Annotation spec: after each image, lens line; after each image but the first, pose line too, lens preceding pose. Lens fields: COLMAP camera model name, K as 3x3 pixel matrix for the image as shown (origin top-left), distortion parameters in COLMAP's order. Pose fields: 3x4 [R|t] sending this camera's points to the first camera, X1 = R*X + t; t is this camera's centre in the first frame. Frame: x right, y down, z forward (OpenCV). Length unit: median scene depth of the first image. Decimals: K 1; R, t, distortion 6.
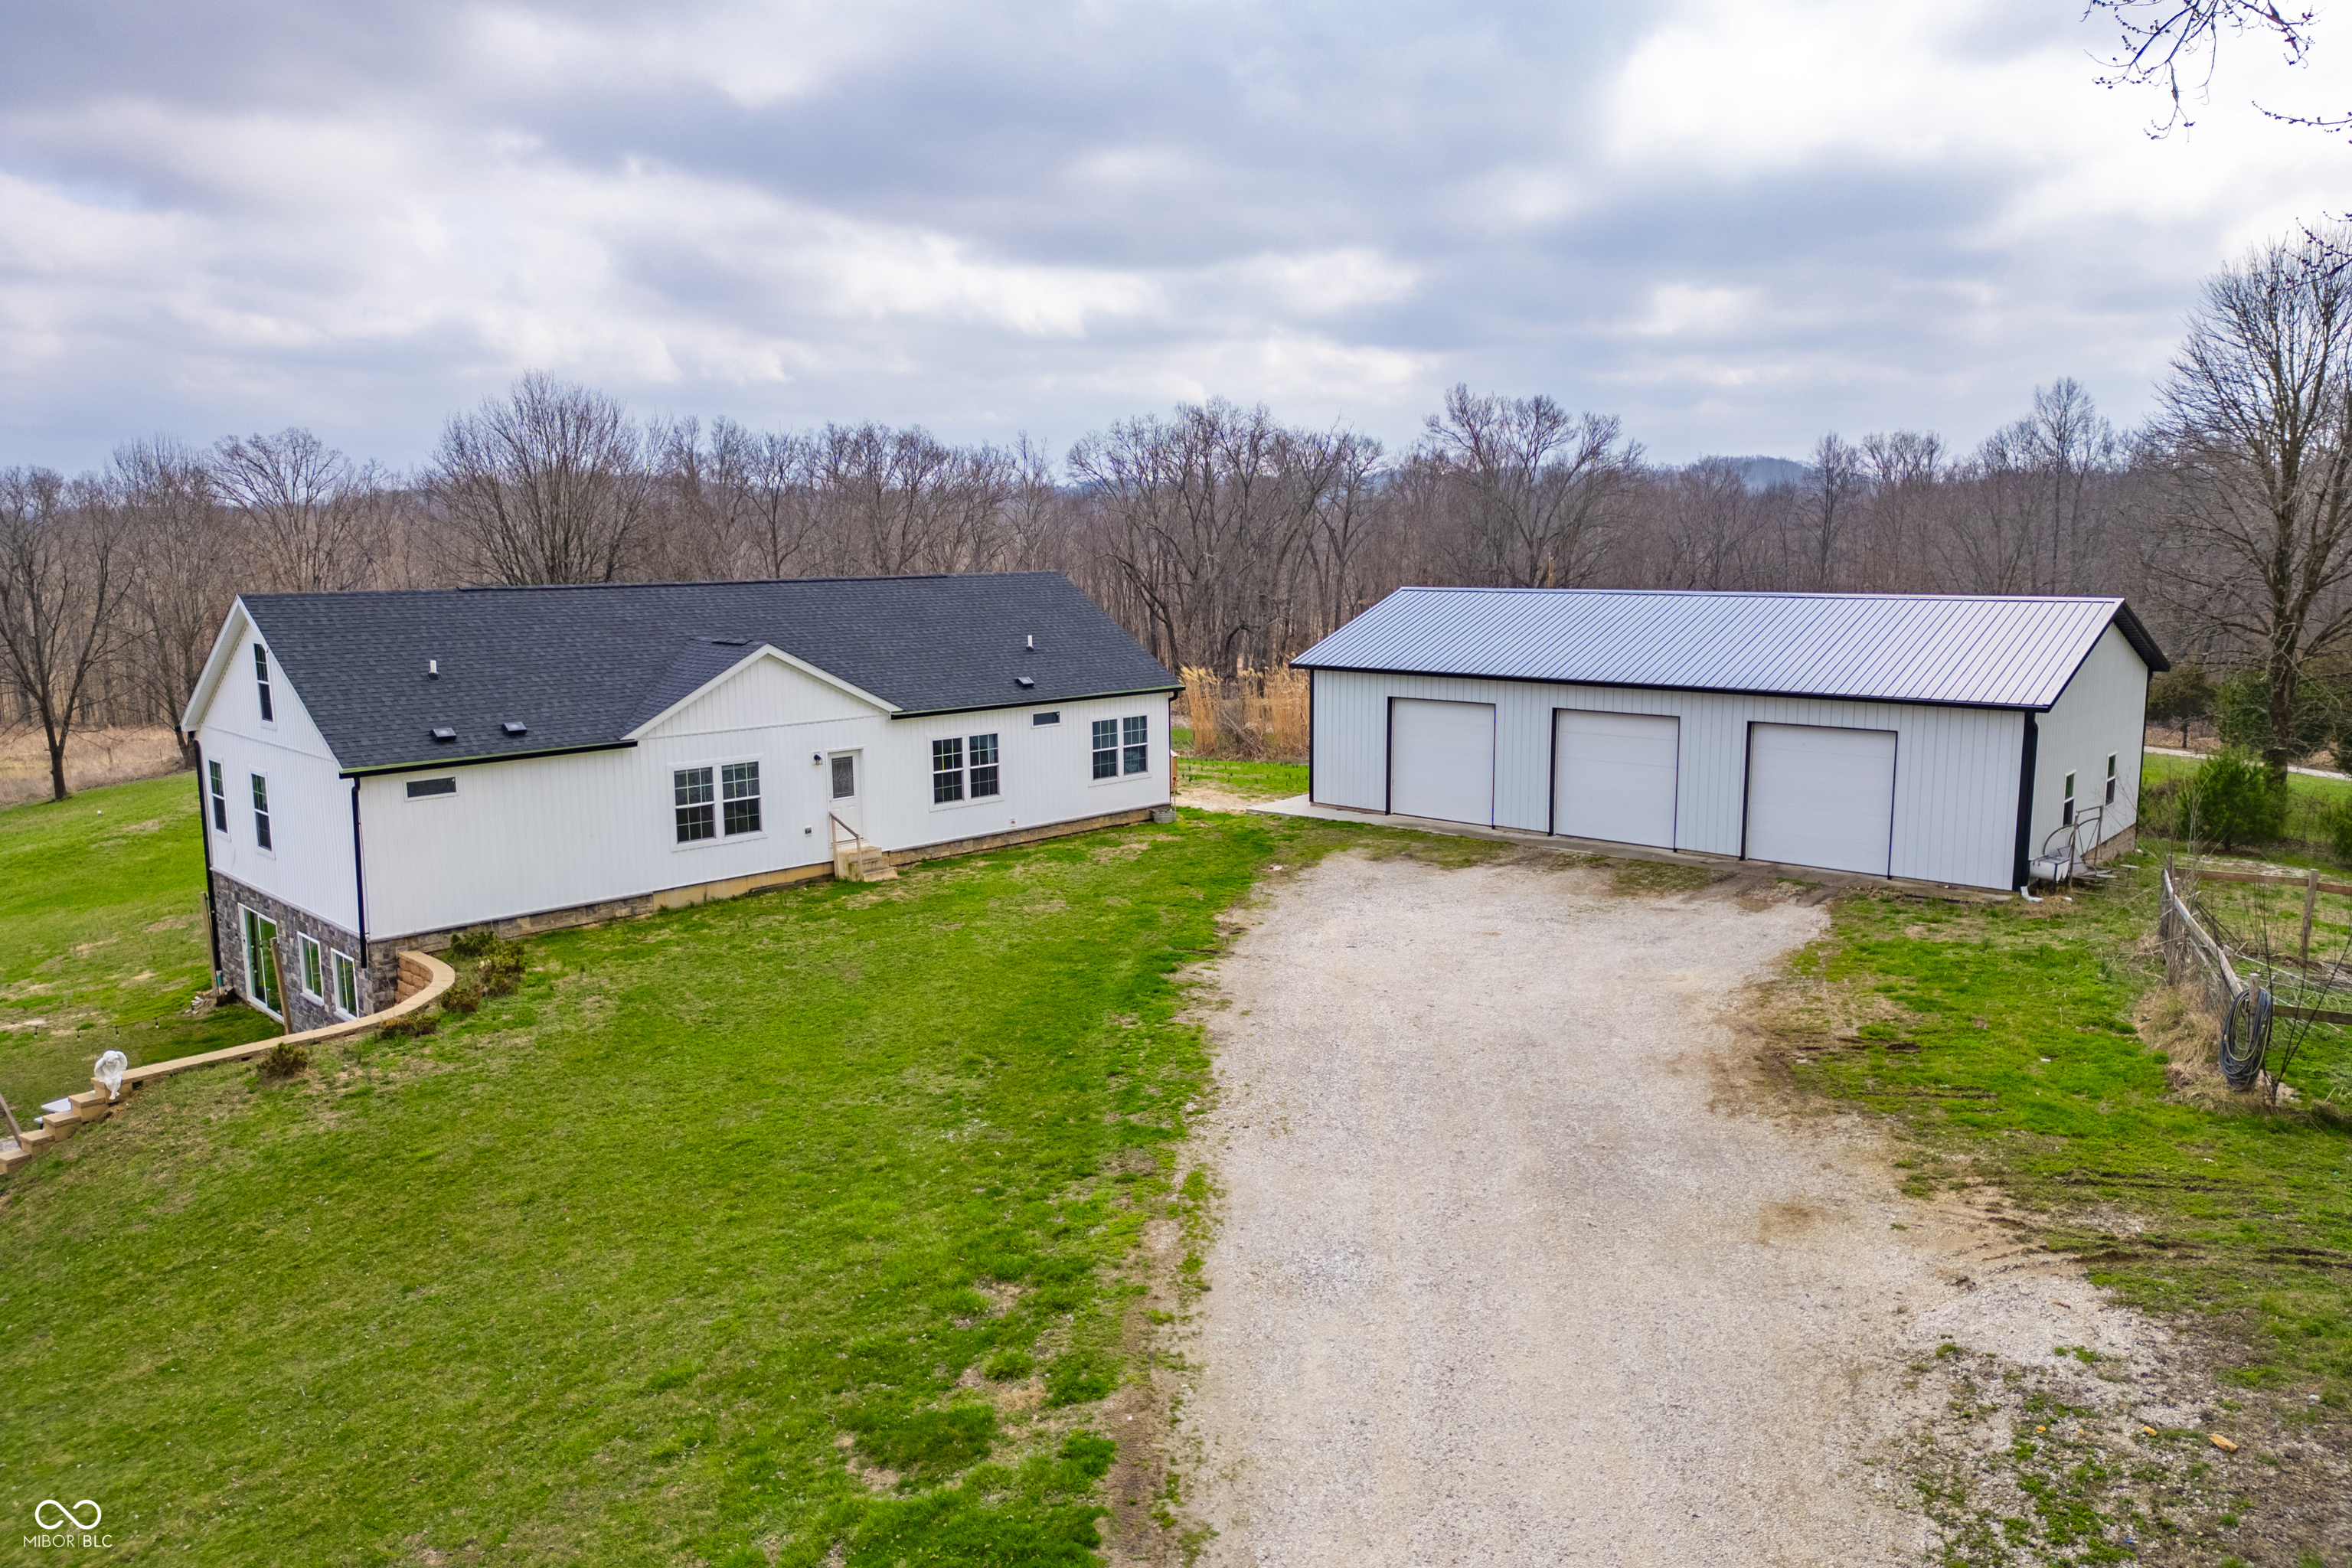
lens RADIAL K [[1634.3, 0, 1176.0], [0, 1634.3, 784.0], [0, 0, 1]] dist [0.099882, -0.105690]
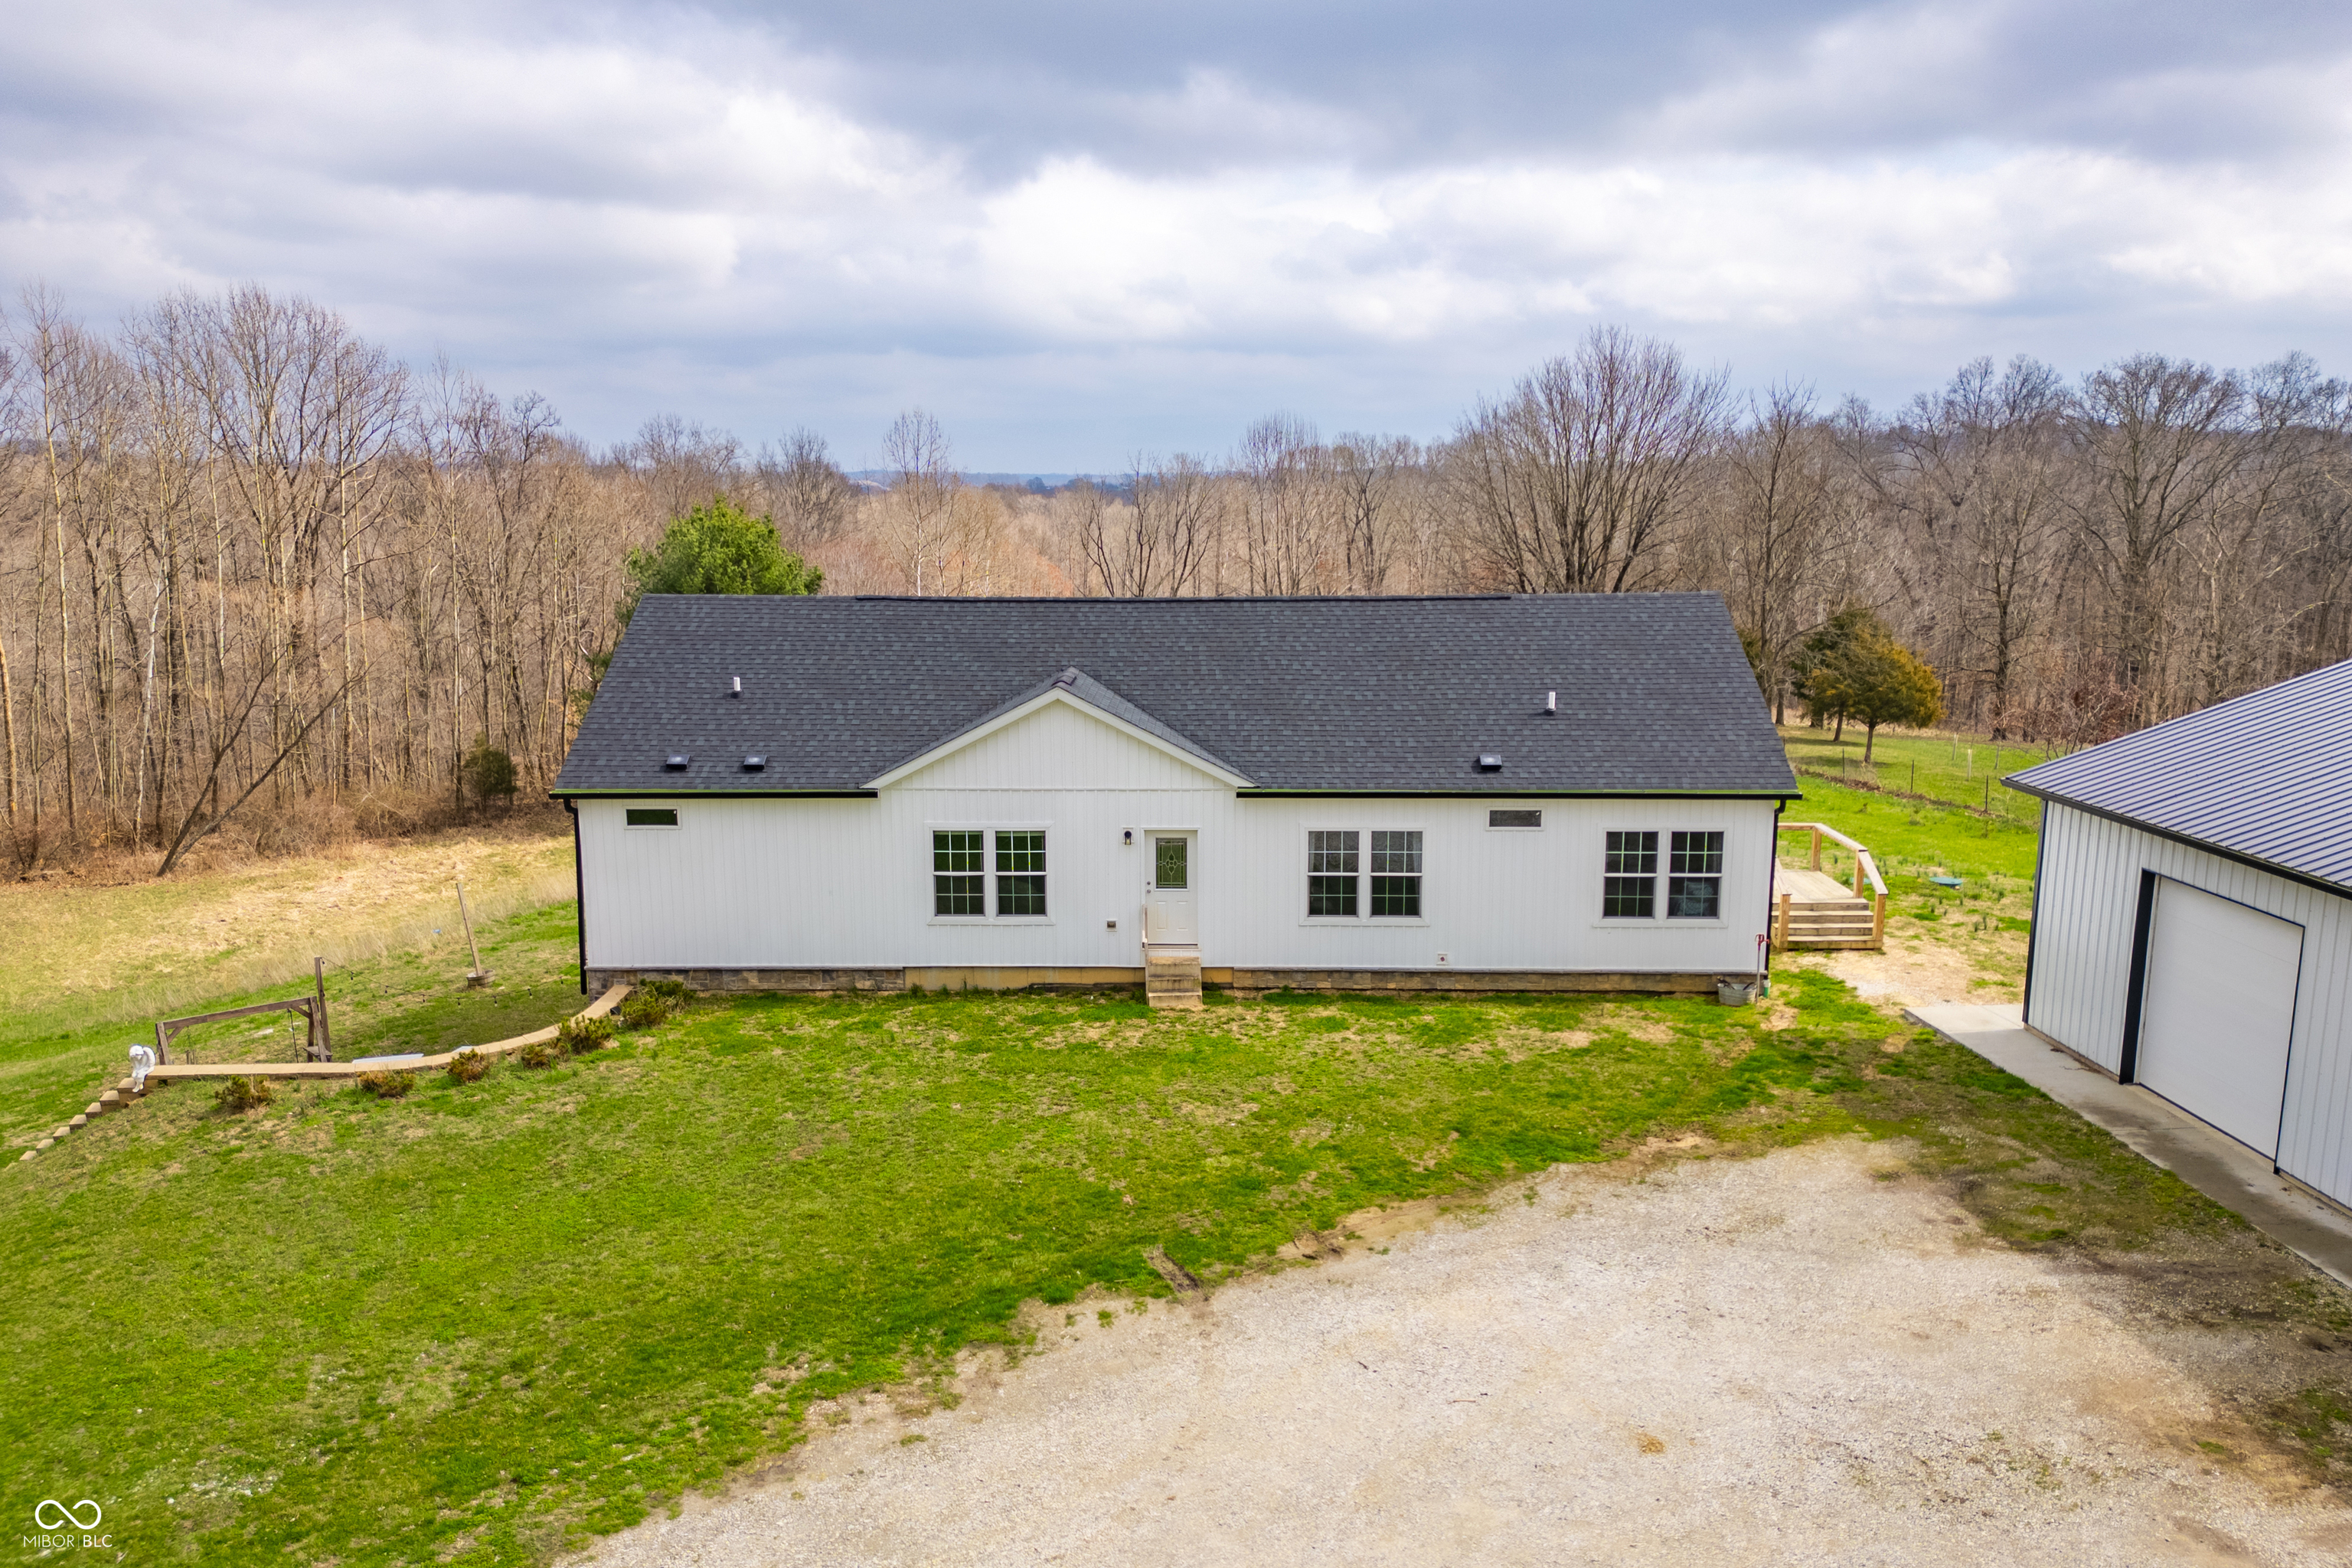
lens RADIAL K [[1664.1, 0, 1176.0], [0, 1664.1, 784.0], [0, 0, 1]] dist [0.082751, -0.107827]
pose [[0.696320, 0.133301, -0.705245, 0.372199], [-0.114689, 0.990641, 0.074007, -0.107288], [0.708509, 0.029352, 0.705091, 0.489334]]
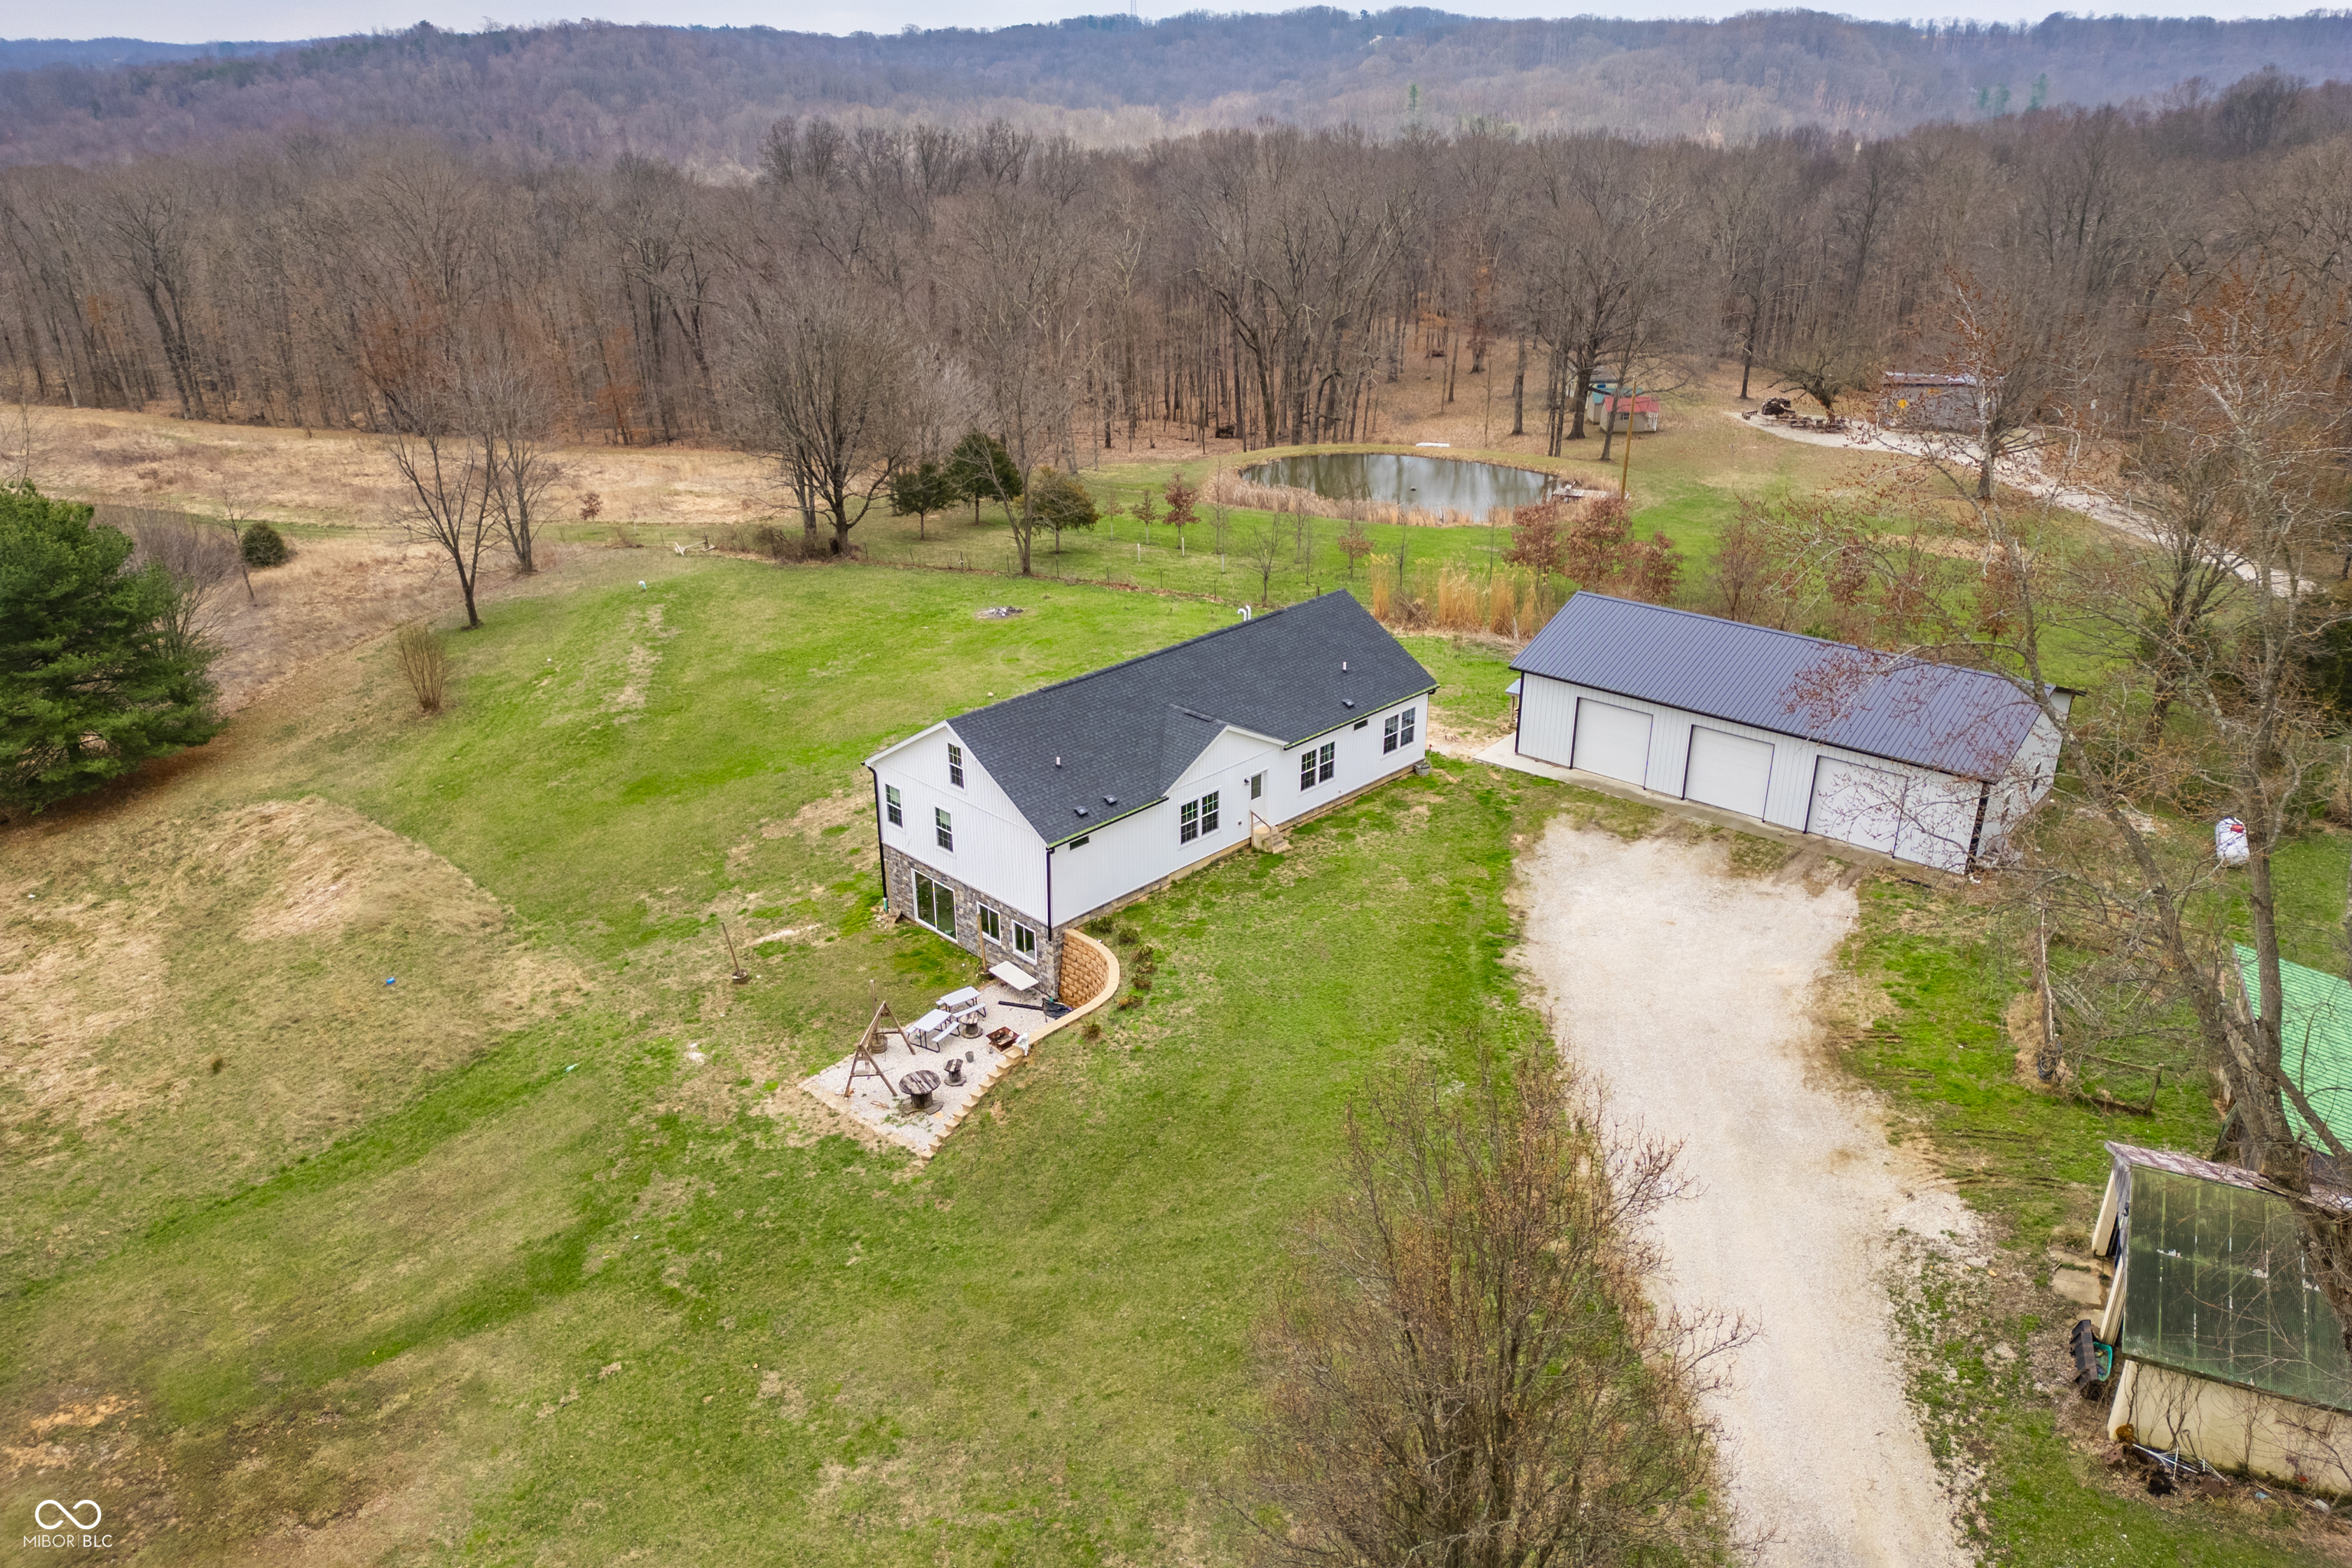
lens RADIAL K [[1634.3, 0, 1176.0], [0, 1634.3, 784.0], [0, 0, 1]] dist [0.099882, -0.105690]
pose [[0.999955, -0.001692, 0.009356, -0.323476], [-0.000741, 0.967172, 0.254123, -0.456460], [-0.009478, -0.254118, 0.967127, -0.620993]]
